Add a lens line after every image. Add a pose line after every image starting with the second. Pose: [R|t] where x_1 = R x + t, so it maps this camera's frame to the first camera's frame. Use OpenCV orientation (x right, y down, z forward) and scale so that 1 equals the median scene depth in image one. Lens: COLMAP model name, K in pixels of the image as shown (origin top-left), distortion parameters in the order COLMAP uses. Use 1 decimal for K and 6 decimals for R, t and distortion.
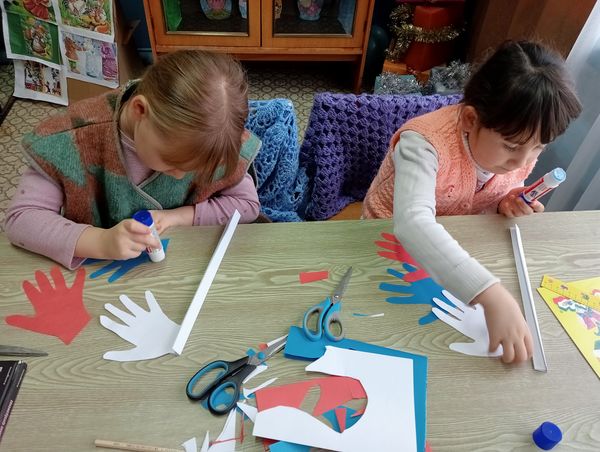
lens RADIAL K [[479.0, 0, 295.1], [0, 479.0, 233.7], [0, 0, 1]] dist [0.077413, -0.138244]
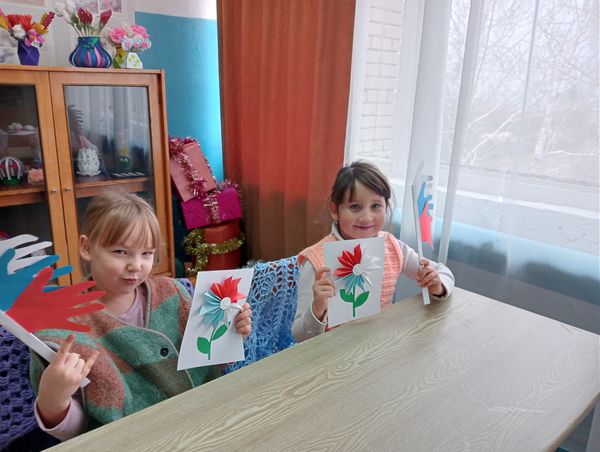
lens RADIAL K [[479.0, 0, 302.0], [0, 479.0, 223.9], [0, 0, 1]] dist [0.077413, -0.138244]
pose [[0.820459, -0.185024, 0.540937, -0.220450], [0.426982, 0.827510, -0.364574, 0.071775], [-0.380176, 0.530088, 0.757940, -0.021485]]
